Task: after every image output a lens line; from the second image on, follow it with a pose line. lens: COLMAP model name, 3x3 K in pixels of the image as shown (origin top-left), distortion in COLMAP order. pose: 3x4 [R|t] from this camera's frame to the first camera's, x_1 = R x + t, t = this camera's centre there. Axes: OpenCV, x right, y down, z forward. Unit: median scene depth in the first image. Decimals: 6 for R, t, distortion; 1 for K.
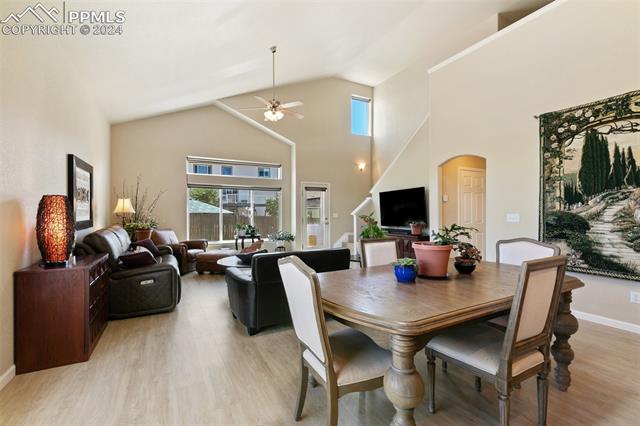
lens RADIAL K [[287.4, 0, 320.0], [0, 287.4, 213.0], [0, 0, 1]] dist [0.000964, 0.000573]
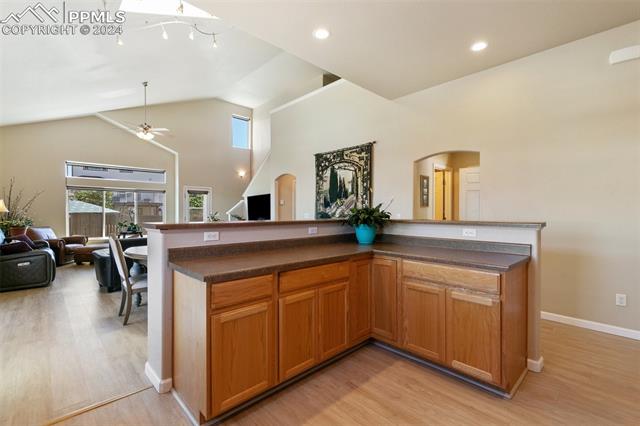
lens RADIAL K [[287.4, 0, 320.0], [0, 287.4, 213.0], [0, 0, 1]] dist [0.000964, 0.000573]
pose [[0.964074, 0.001239, 0.265632, 0.222113], [-0.001736, 0.999997, 0.001633, -0.000838], [-0.265629, -0.002036, 0.964073, -0.393079]]
